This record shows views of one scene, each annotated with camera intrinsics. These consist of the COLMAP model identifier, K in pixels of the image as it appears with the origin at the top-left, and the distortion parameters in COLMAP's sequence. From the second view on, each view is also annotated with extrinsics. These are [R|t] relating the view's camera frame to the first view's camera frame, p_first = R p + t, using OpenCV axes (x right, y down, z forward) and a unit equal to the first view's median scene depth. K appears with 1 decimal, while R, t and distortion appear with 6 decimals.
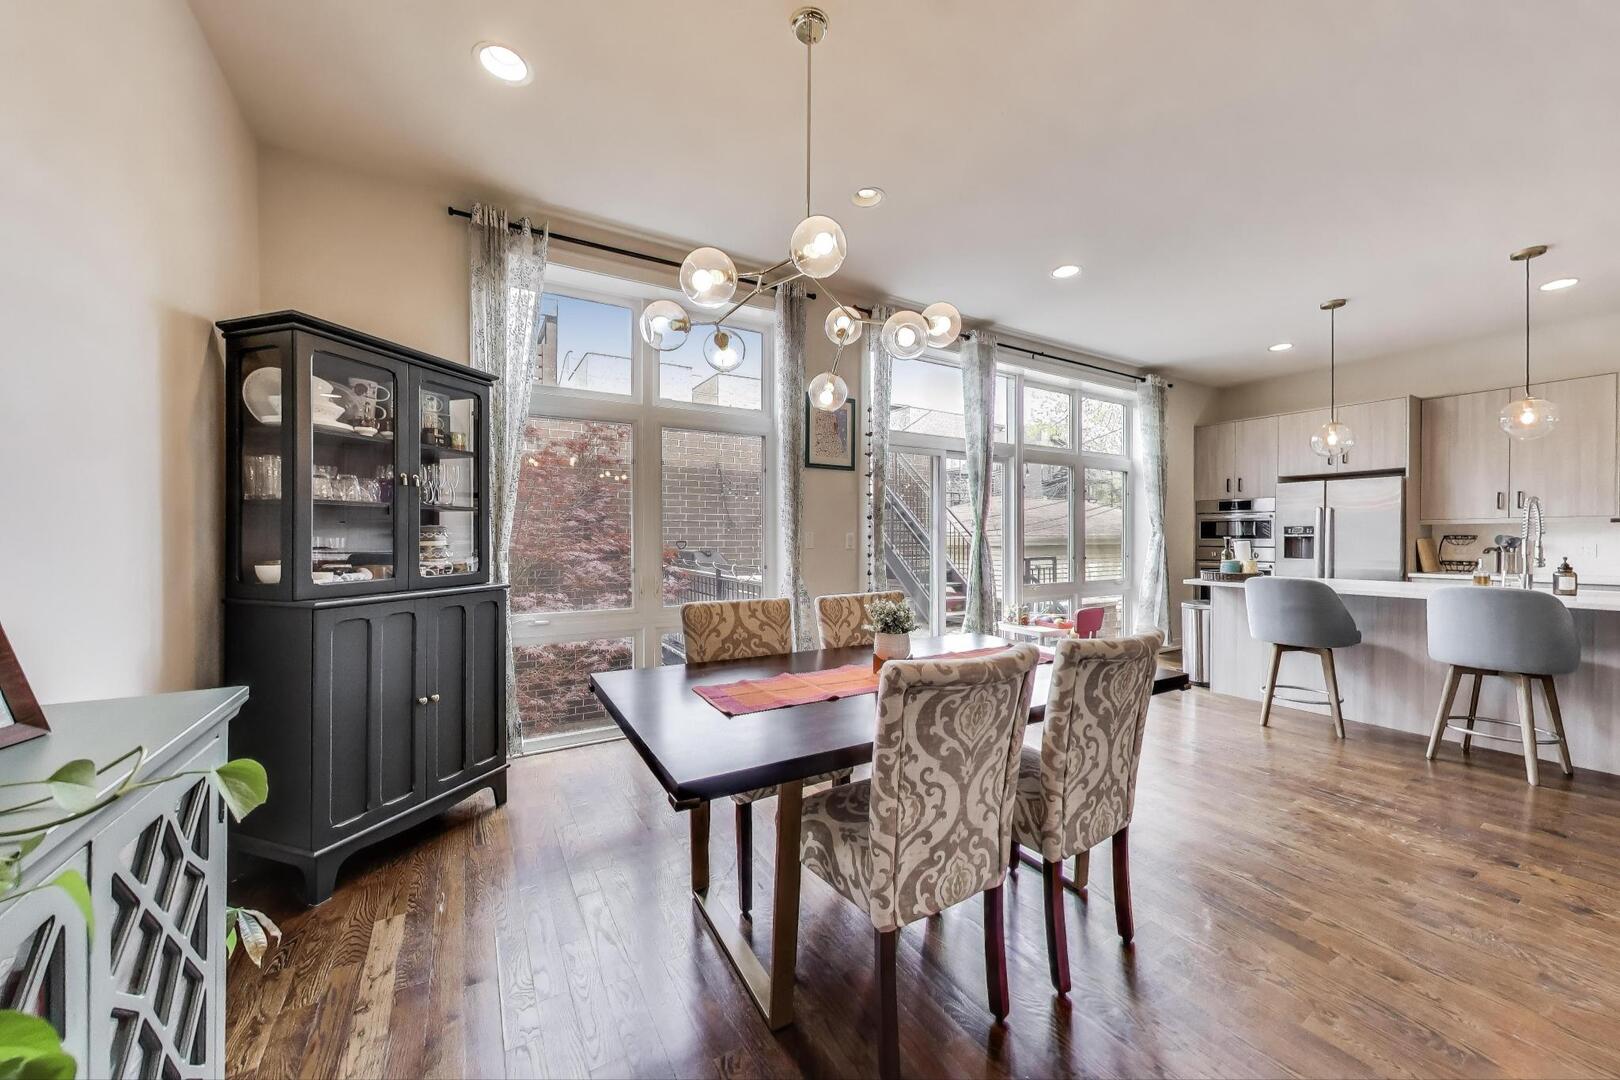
lens RADIAL K [[624.2, 0, 844.6], [0, 624.2, 534.4], [0, 0, 1]] dist [0.000643, 0.000132]
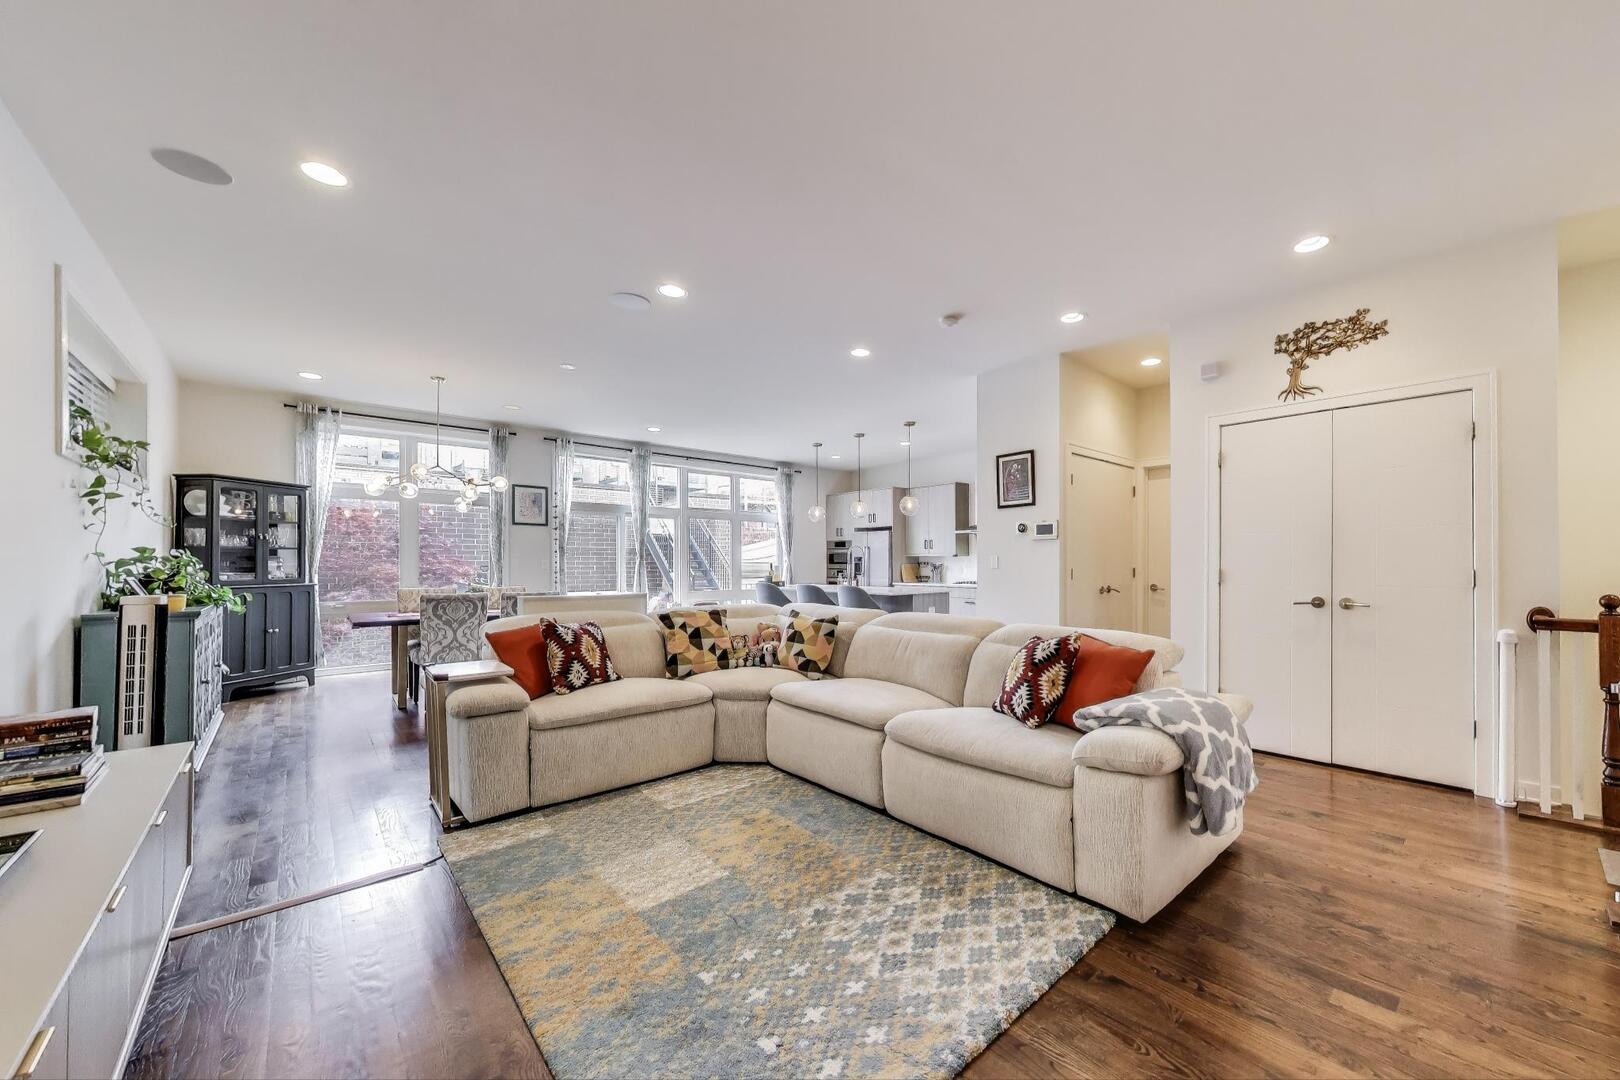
lens RADIAL K [[606.5, 0, 873.6], [0, 606.5, 559.3], [0, 0, 1]] dist [-0.002149, -0.000330]
pose [[0.976371, 0.003269, 0.216078, 0.897084], [-0.002175, 0.999984, -0.005300, 0.003054], [-0.216092, 0.004705, 0.976362, -1.467103]]
